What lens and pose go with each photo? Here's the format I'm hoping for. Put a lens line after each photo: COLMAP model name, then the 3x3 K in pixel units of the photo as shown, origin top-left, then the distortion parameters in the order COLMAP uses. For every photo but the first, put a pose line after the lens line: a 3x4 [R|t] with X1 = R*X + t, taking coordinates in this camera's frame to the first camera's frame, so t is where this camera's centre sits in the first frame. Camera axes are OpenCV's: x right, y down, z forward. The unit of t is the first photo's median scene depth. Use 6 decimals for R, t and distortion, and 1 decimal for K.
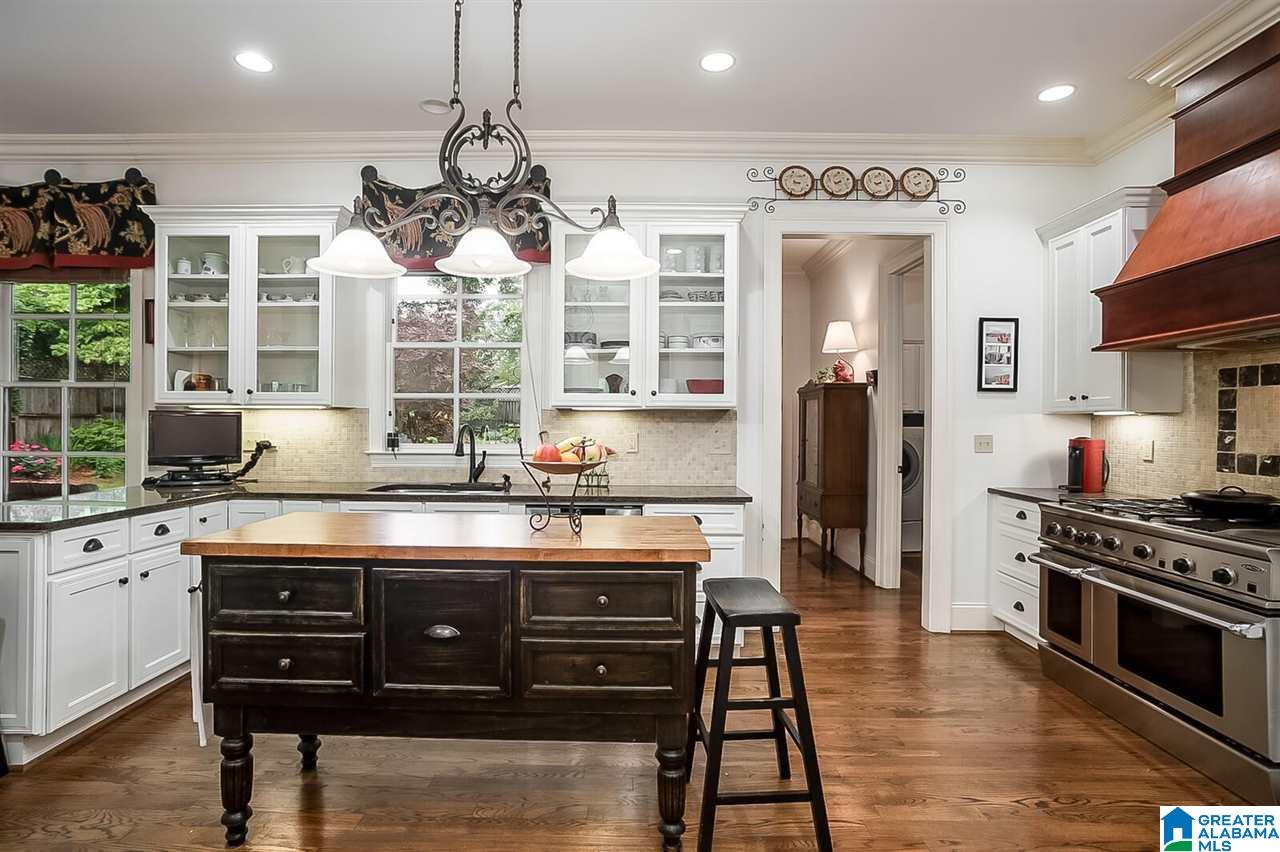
lens RADIAL K [[619.5, 0, 641.9], [0, 619.5, 427.1], [0, 0, 1]] dist [-0.038261, 0.012705]
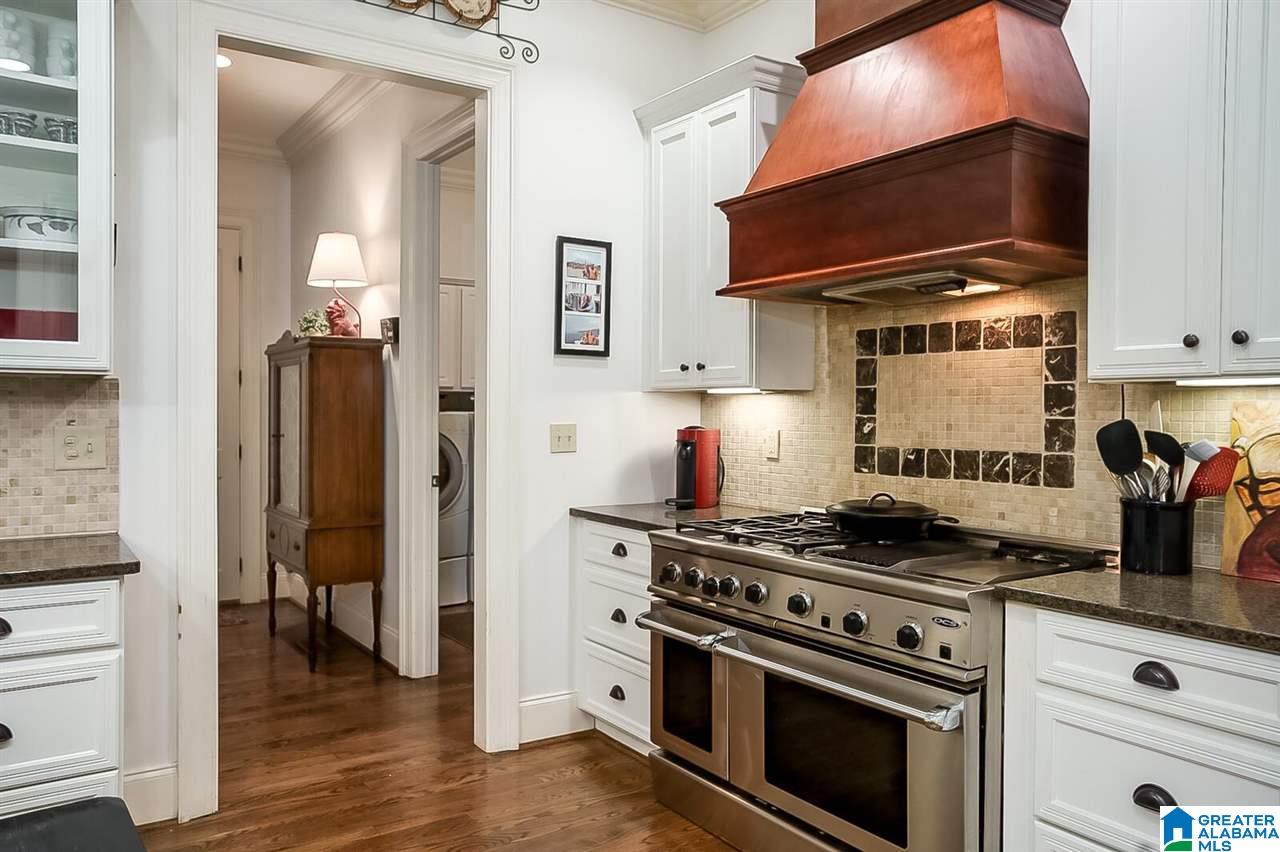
lens RADIAL K [[941.9, 0, 637.1], [0, 941.9, 419.3], [0, 0, 1]] dist [-0.023403, 0.010167]
pose [[0.820215, -0.007278, 0.572009, 0.071340], [0.003319, 0.999963, 0.007964, 0.000378], [-0.572046, -0.004634, 0.820208, 0.173685]]
